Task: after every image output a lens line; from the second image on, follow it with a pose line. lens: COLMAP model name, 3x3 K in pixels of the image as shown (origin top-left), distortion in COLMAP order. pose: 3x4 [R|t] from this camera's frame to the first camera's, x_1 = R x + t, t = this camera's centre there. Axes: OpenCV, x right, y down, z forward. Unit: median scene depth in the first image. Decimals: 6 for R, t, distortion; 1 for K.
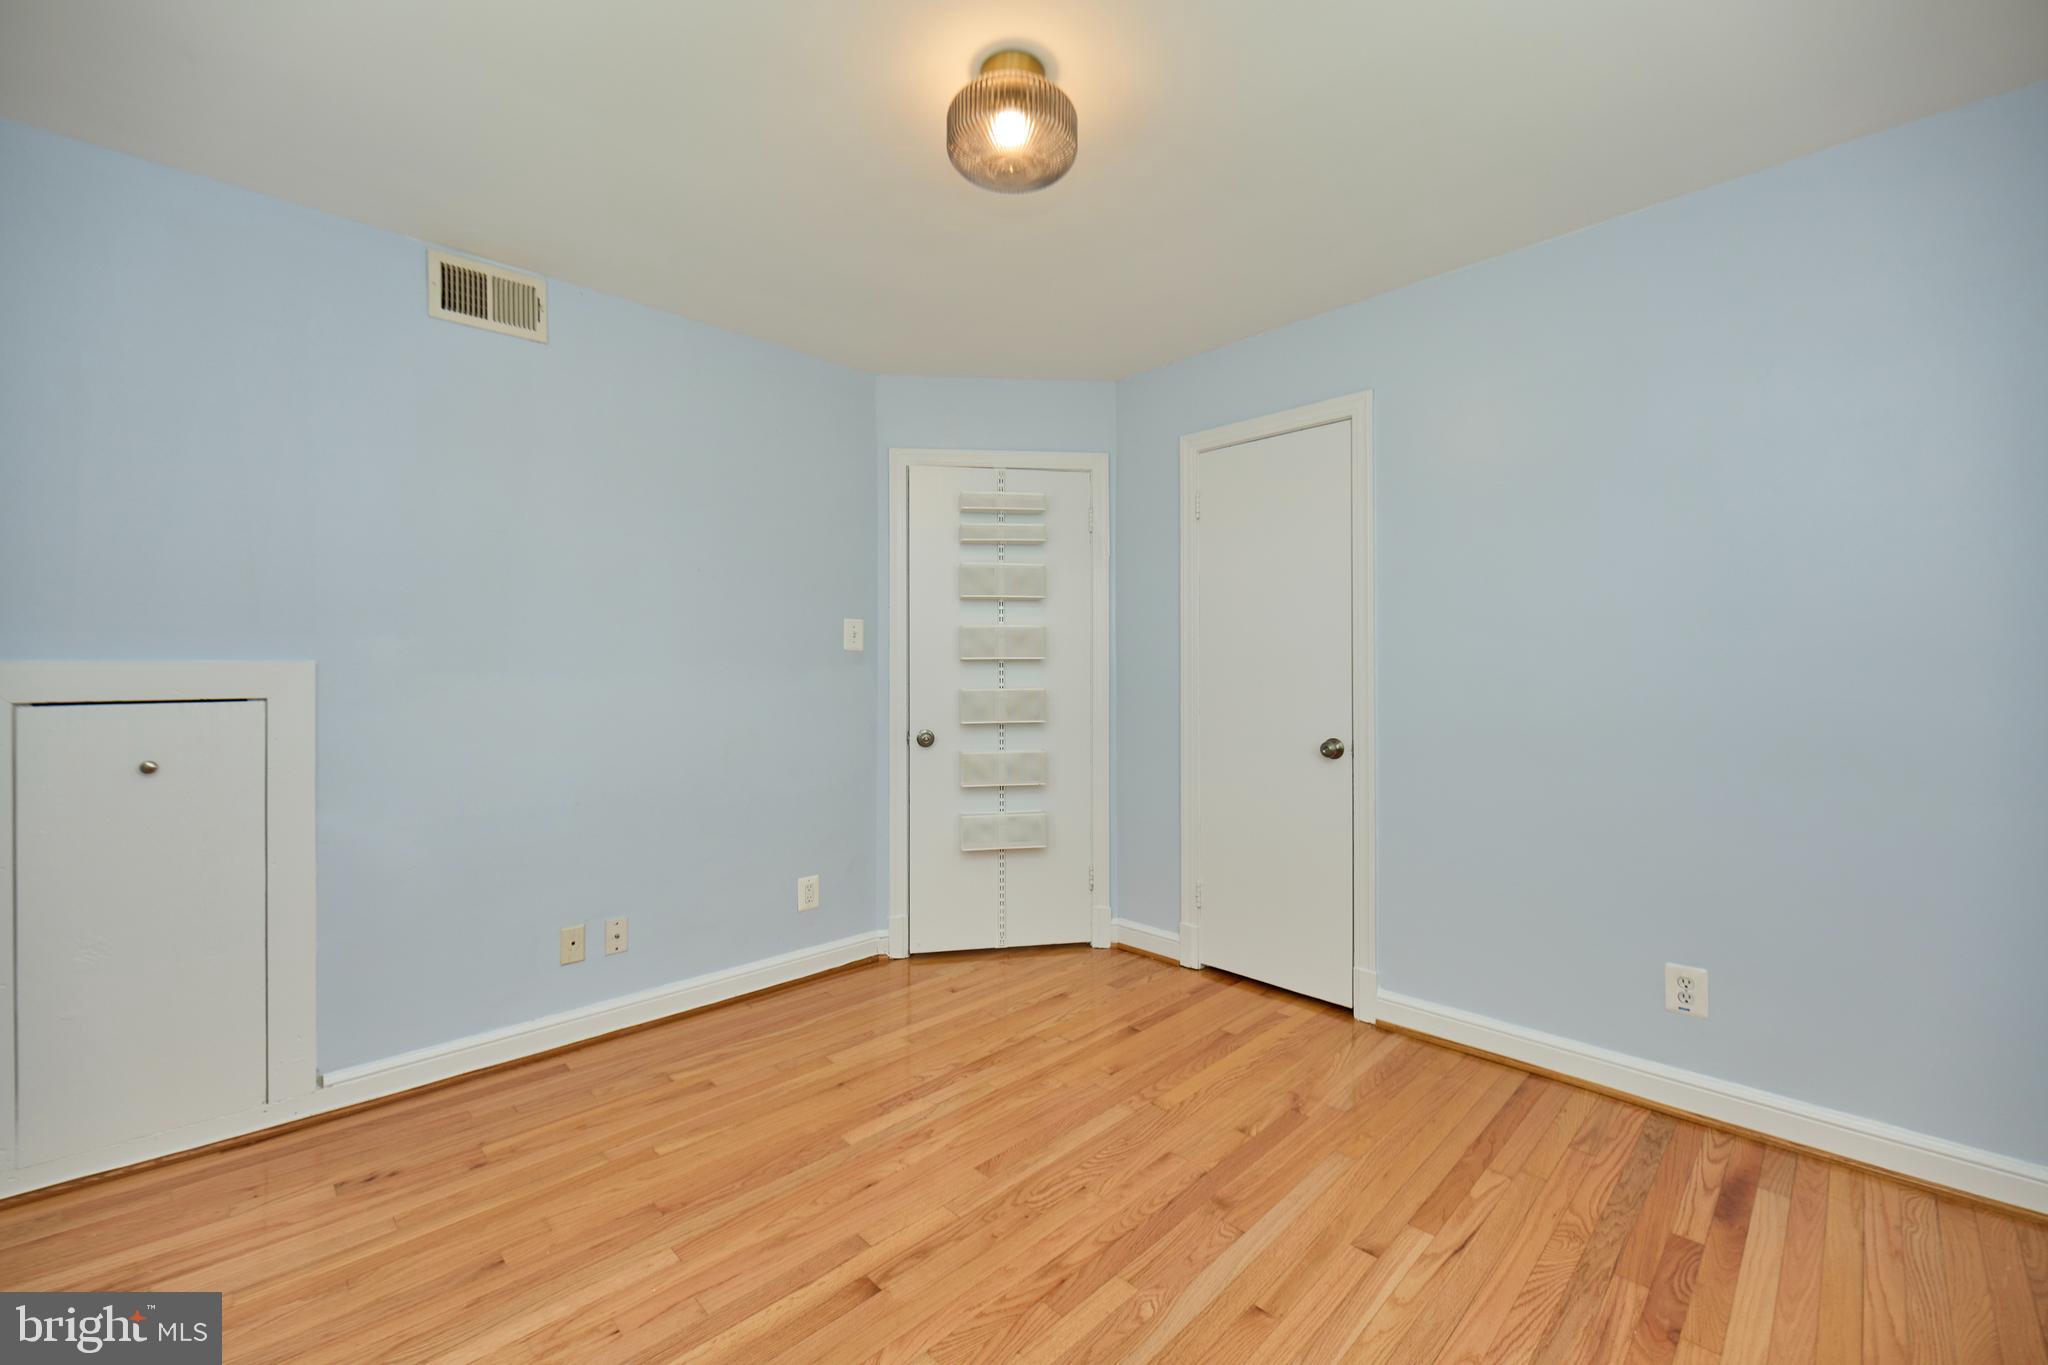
lens RADIAL K [[828.5, 0, 1024.0], [0, 828.5, 682.5], [0, 0, 1]] dist [-0.000977, -0.000077]
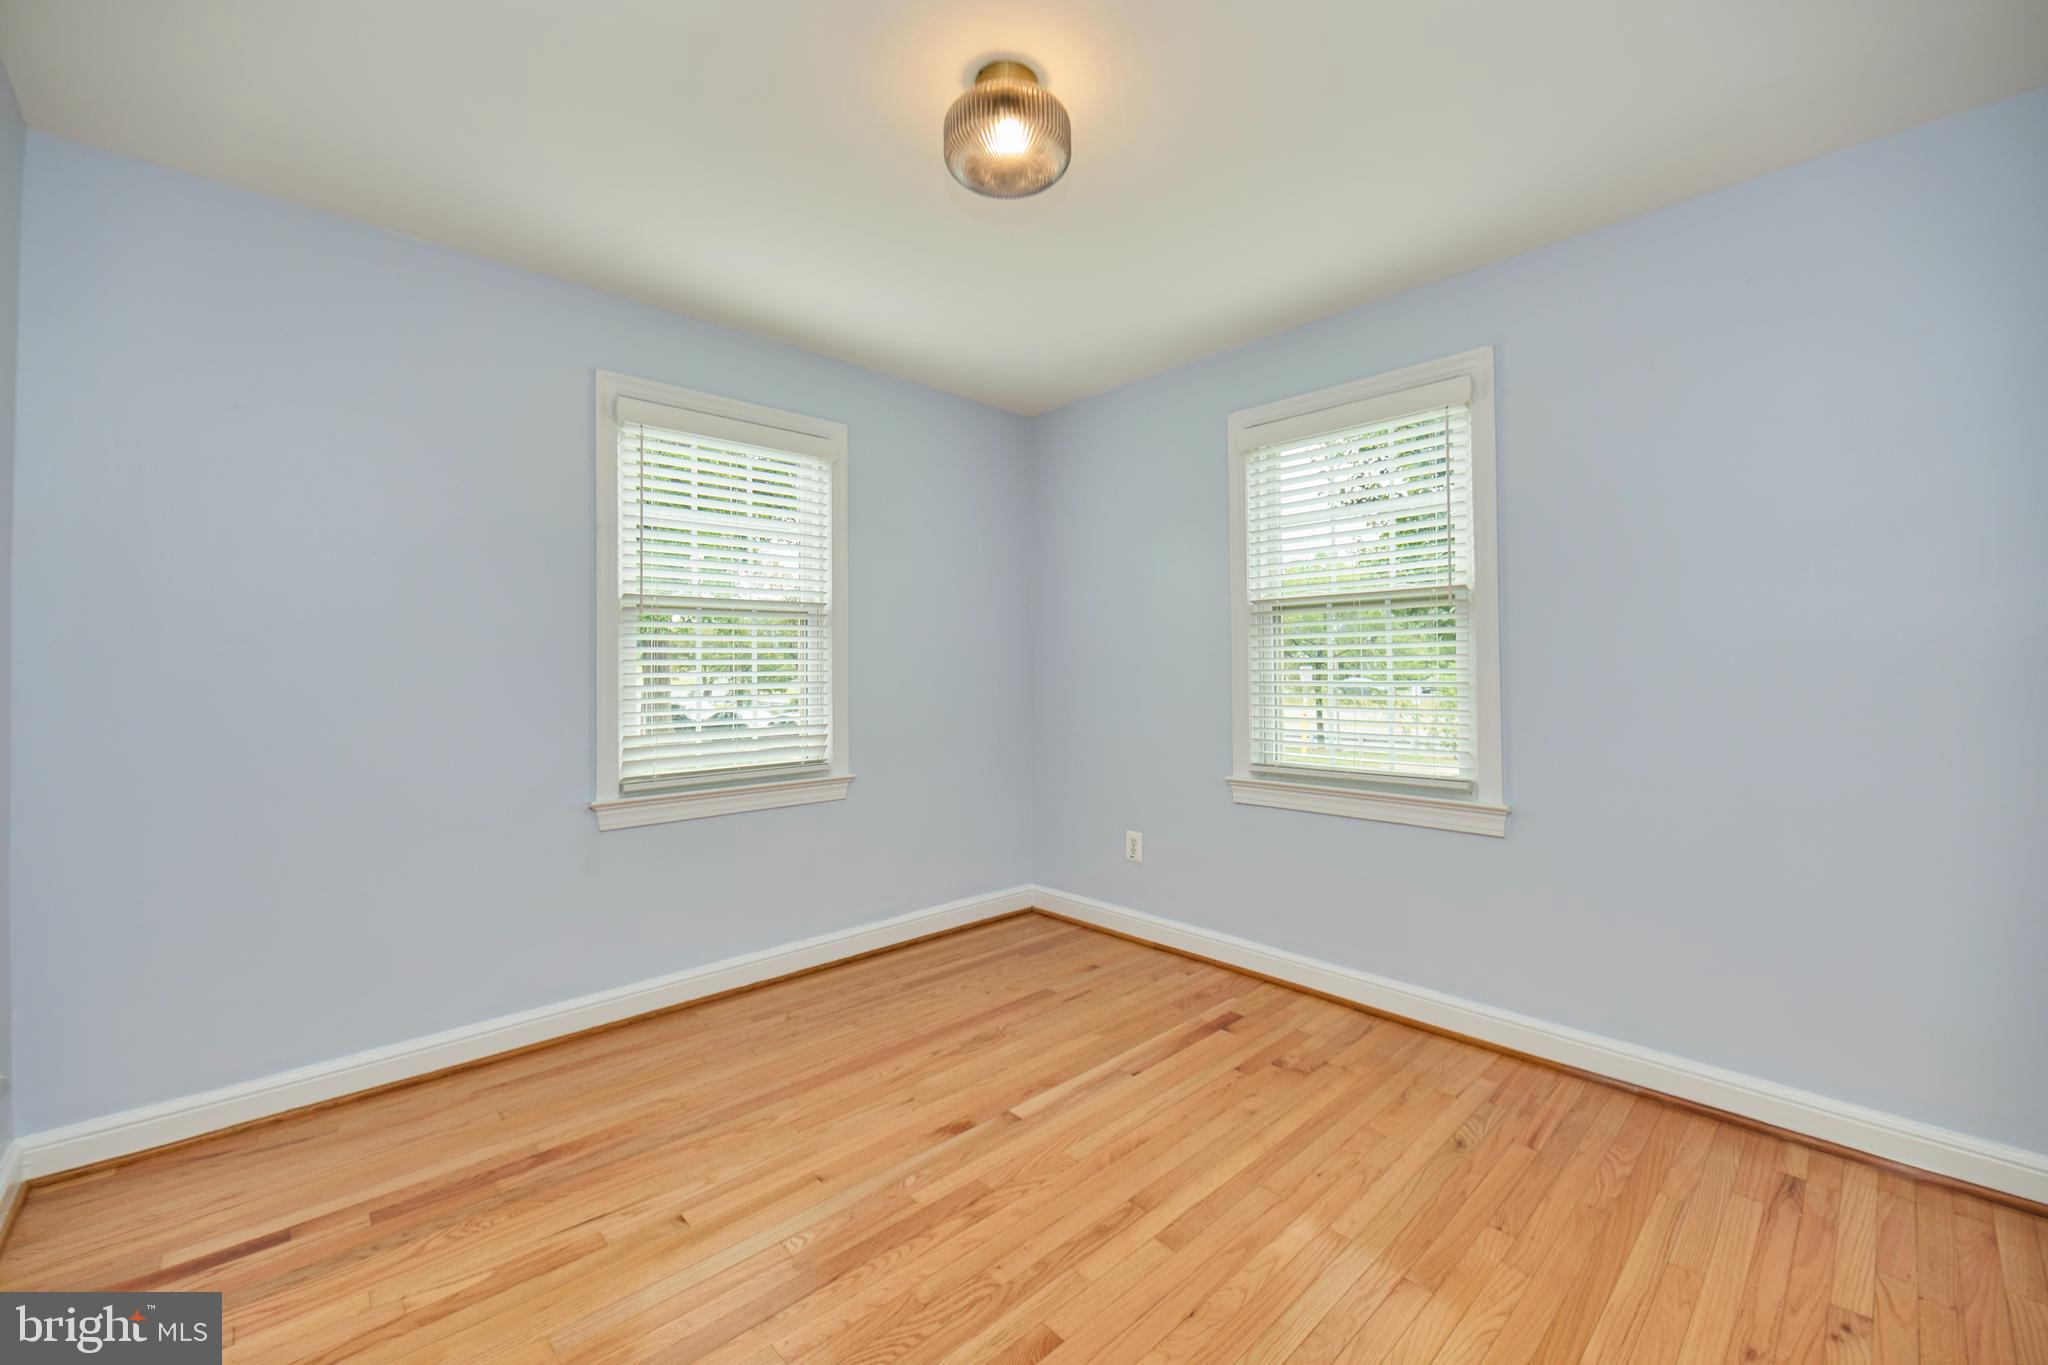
lens RADIAL K [[828.5, 0, 1024.0], [0, 828.5, 682.5], [0, 0, 1]] dist [-0.000977, -0.000077]
pose [[-0.999761, 0.004489, 0.021405, -0.050066], [0.004867, 0.999833, 0.017636, -0.019820], [-0.021323, 0.017736, -0.999615, 2.023549]]
